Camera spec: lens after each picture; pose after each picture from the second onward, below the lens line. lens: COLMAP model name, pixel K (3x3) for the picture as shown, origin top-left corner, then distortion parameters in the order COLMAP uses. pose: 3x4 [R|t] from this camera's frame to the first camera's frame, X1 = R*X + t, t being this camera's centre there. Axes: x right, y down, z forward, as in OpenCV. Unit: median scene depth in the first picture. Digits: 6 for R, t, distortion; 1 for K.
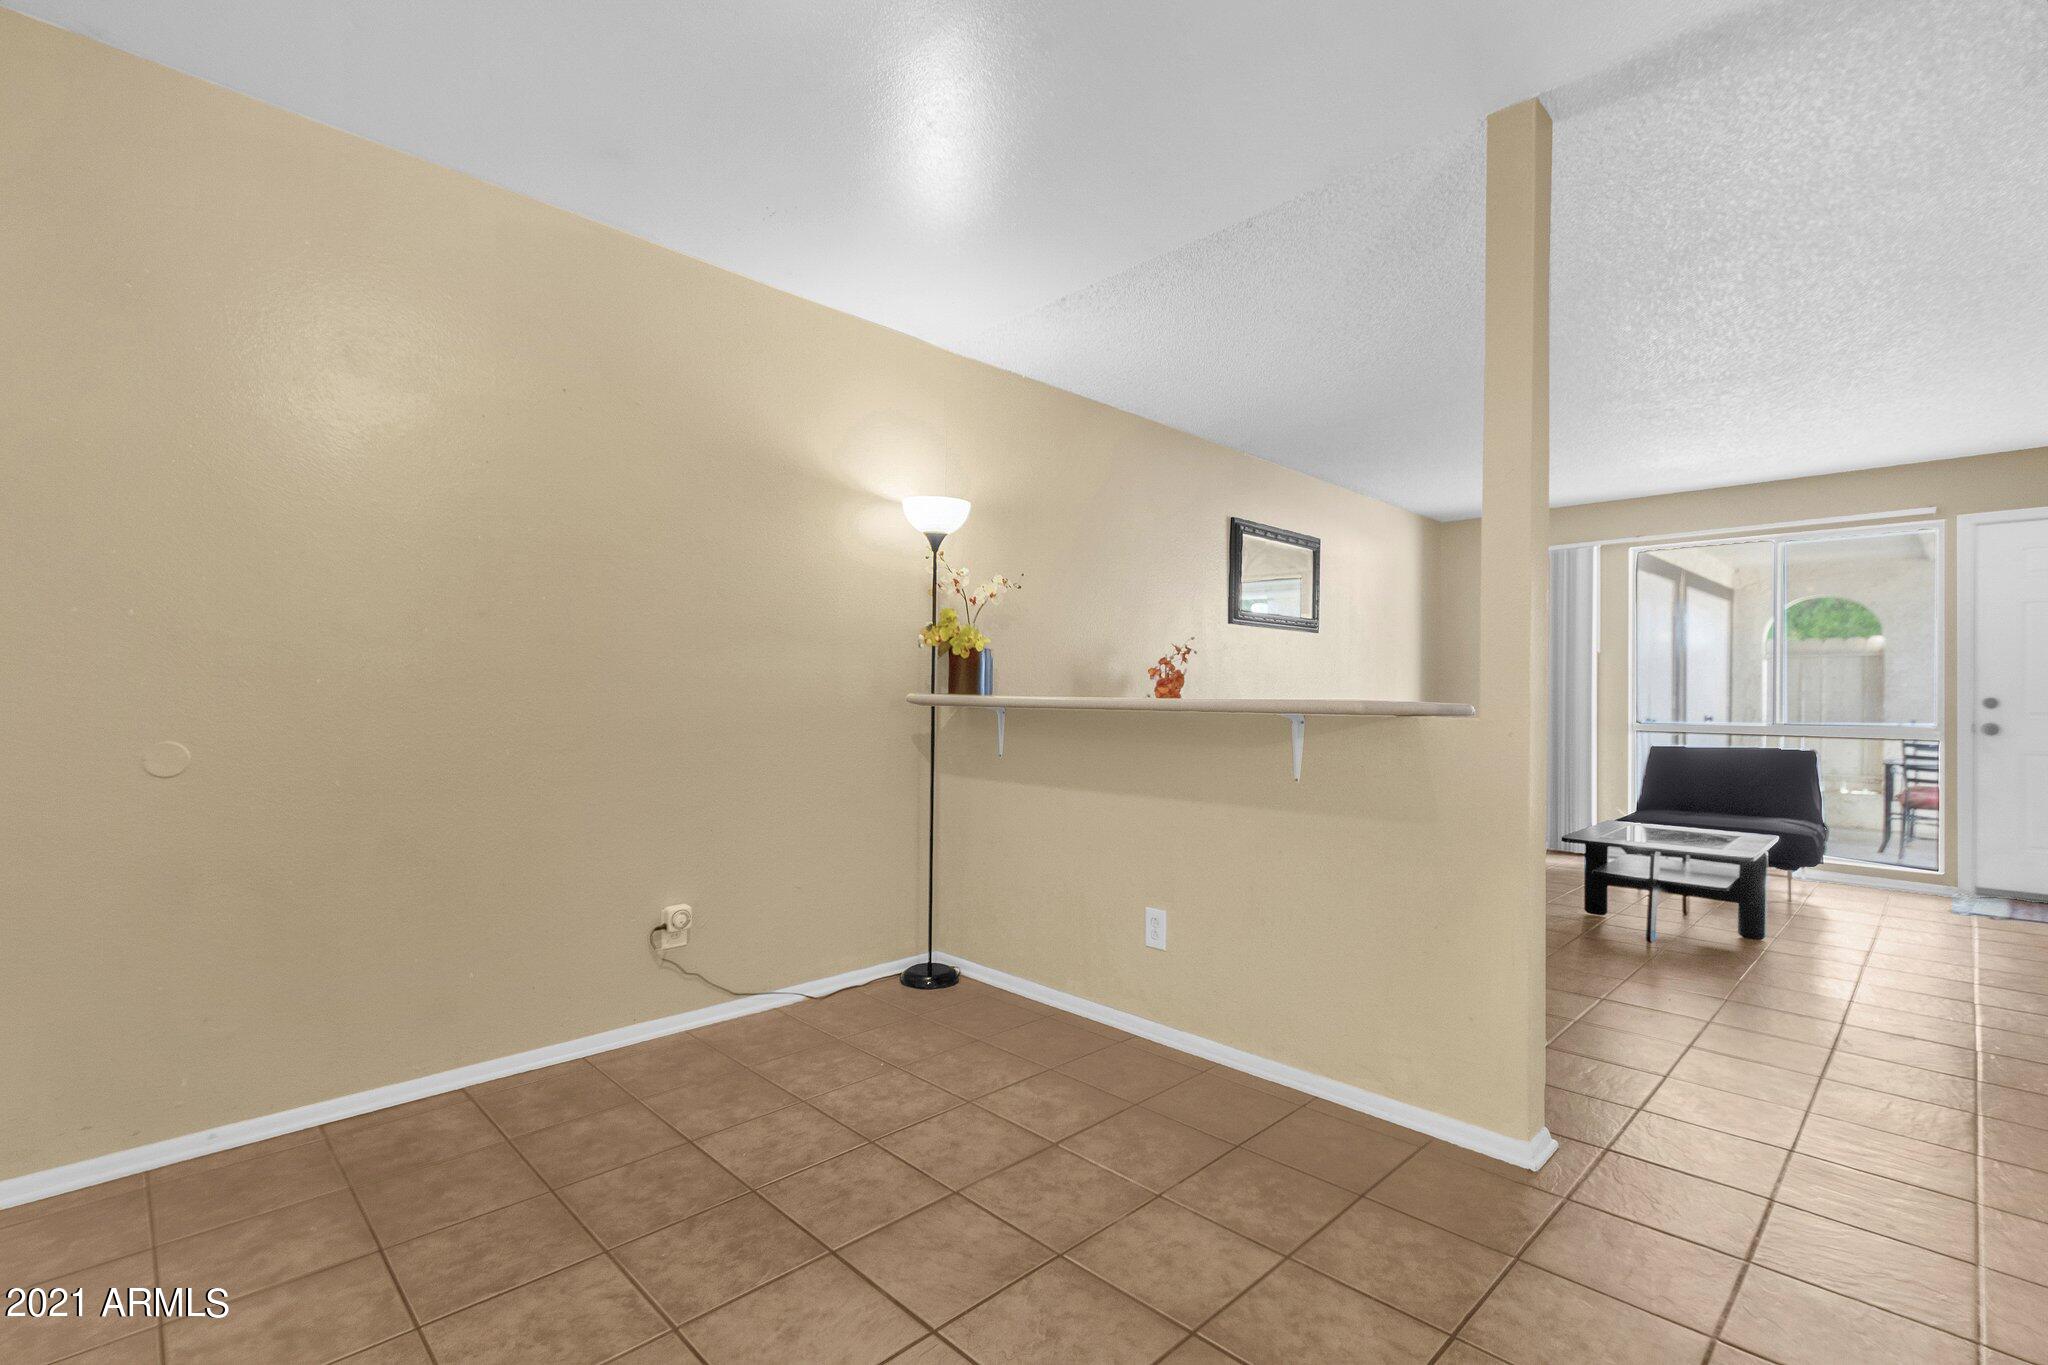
lens RADIAL K [[937.6, 0, 1027.1], [0, 937.6, 688.2], [0, 0, 1]] dist [0.004026, -0.001373]
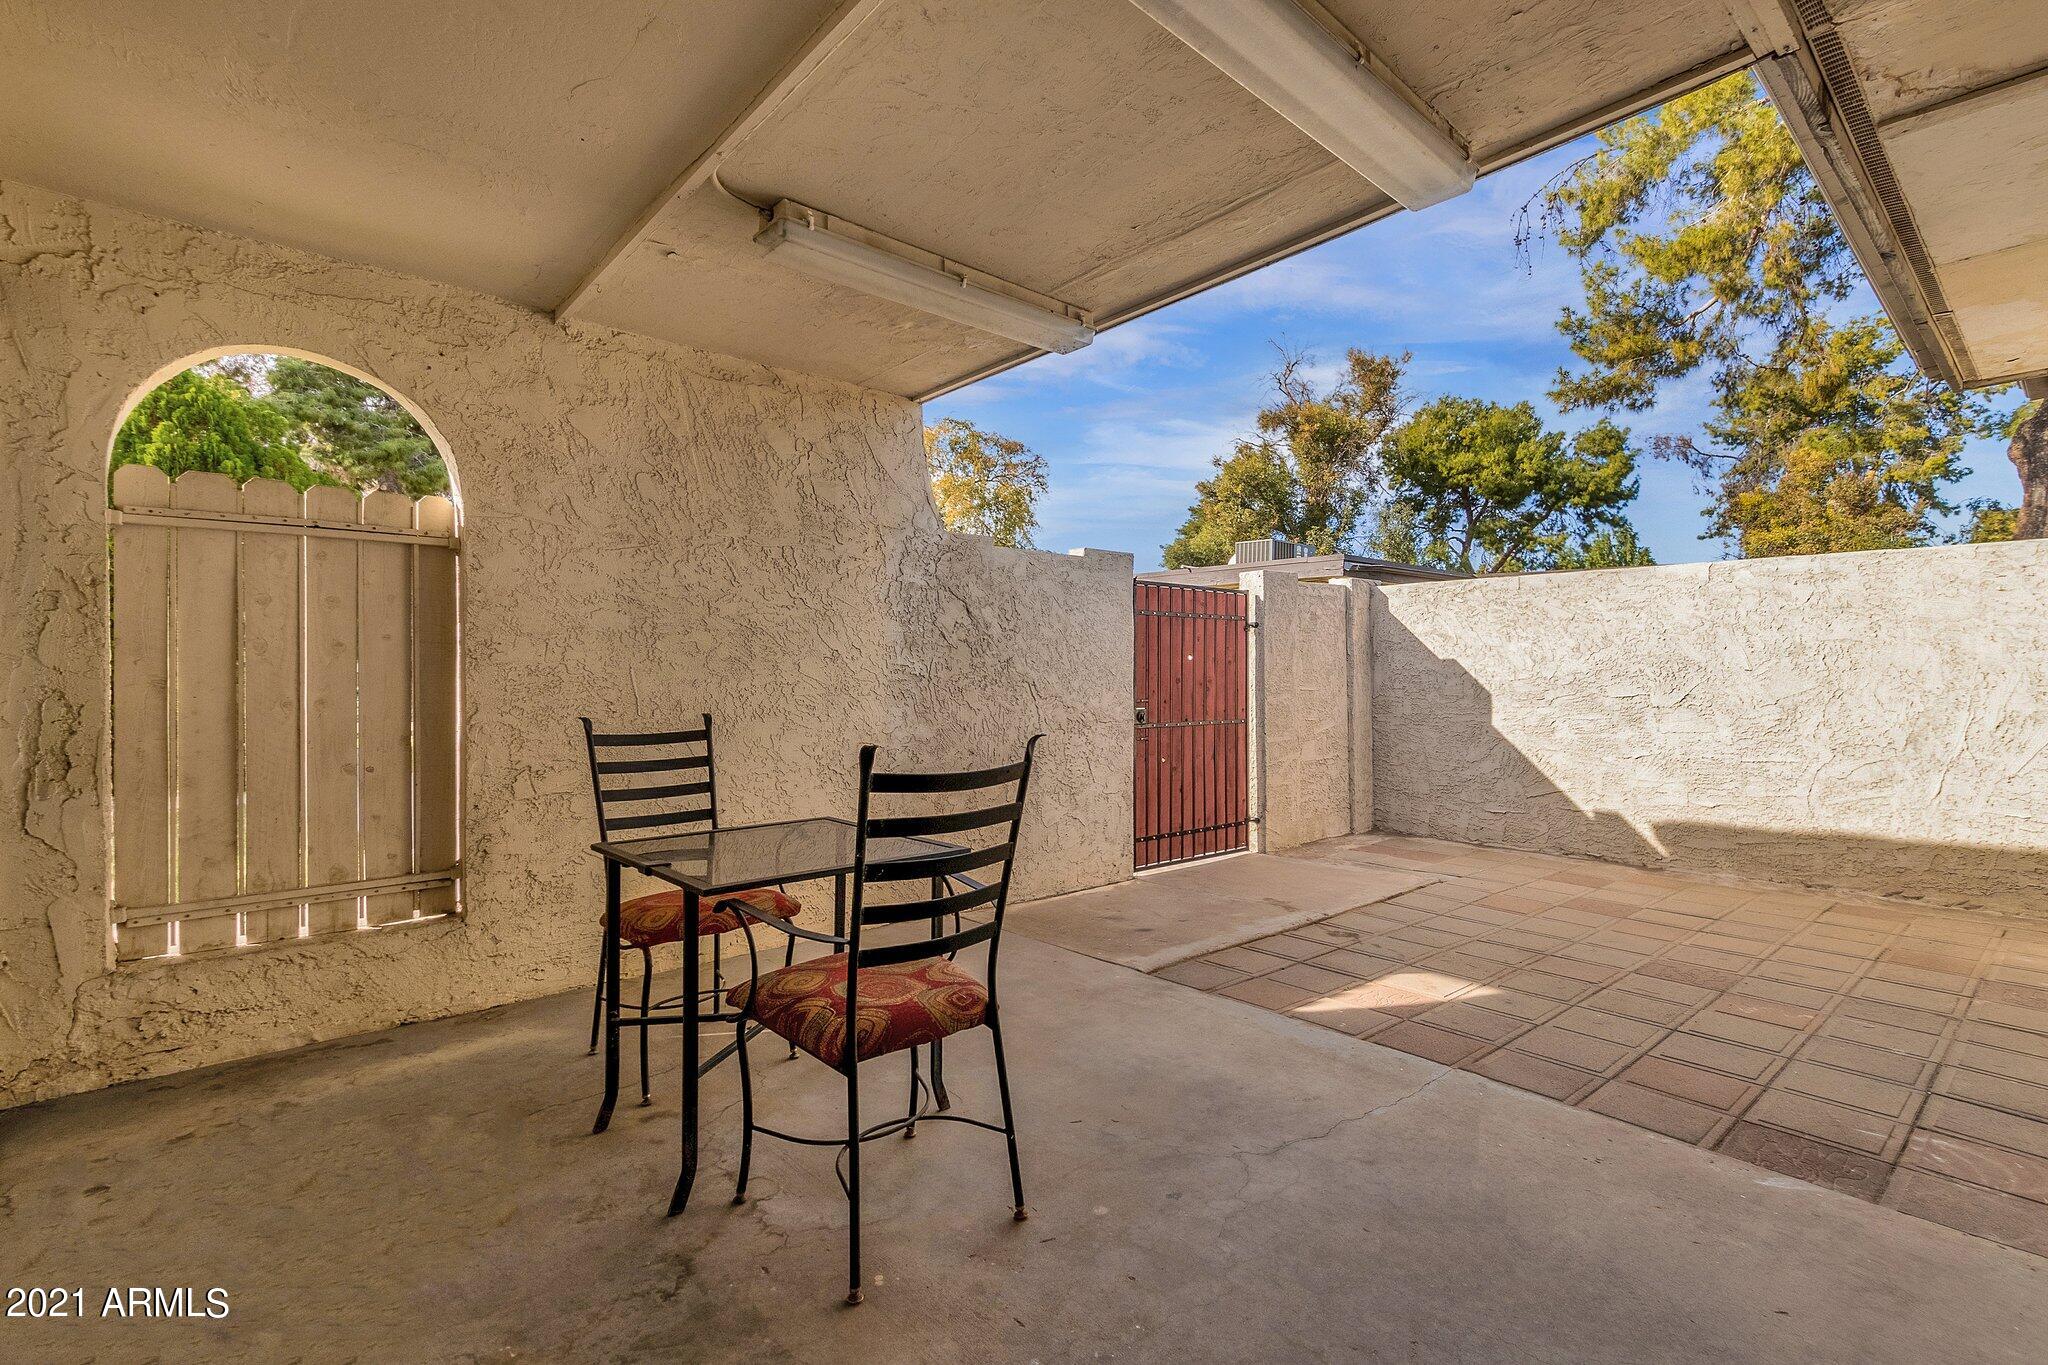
lens RADIAL K [[937.6, 0, 1027.4], [0, 937.6, 675.1], [0, 0, 1]] dist [0.004026, -0.001373]
pose [[0.063248, -0.009878, 0.997949, 0.906833], [0.003524, 0.999947, 0.009675, 0.022424], [-0.997992, 0.002905, 0.063279, 1.236559]]
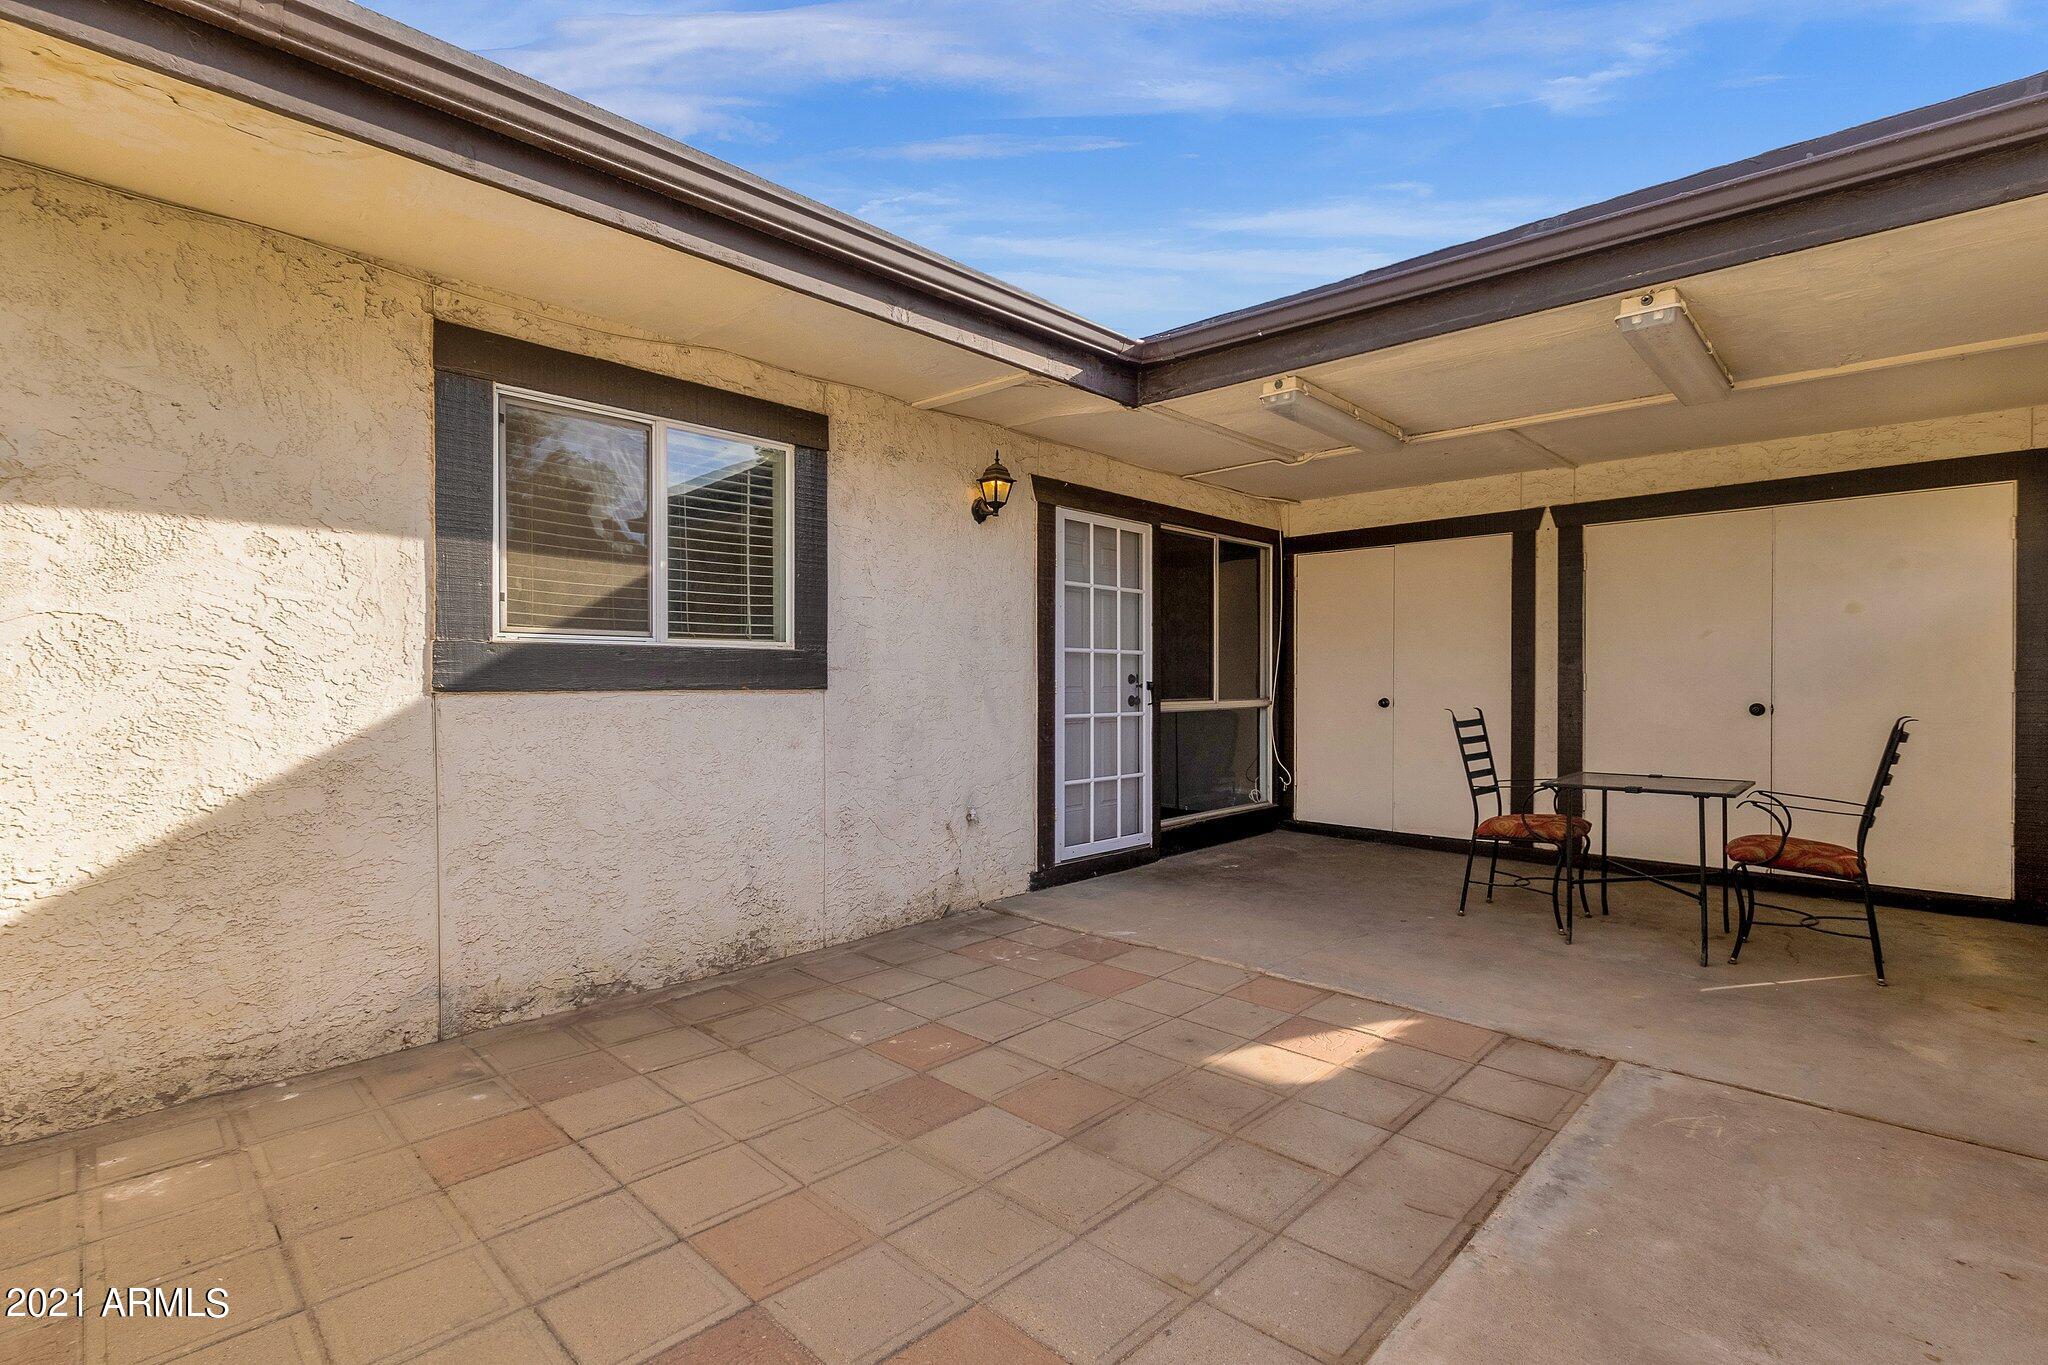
lens RADIAL K [[937.6, 0, 1024.6], [0, 937.6, 684.8], [0, 0, 1]] dist [0.004026, -0.001373]
pose [[0.030593, -0.005706, -0.999516, 2.185214], [-0.000086, 0.999984, -0.005711, 0.031594], [0.999532, 0.000260, 0.030592, 0.817488]]
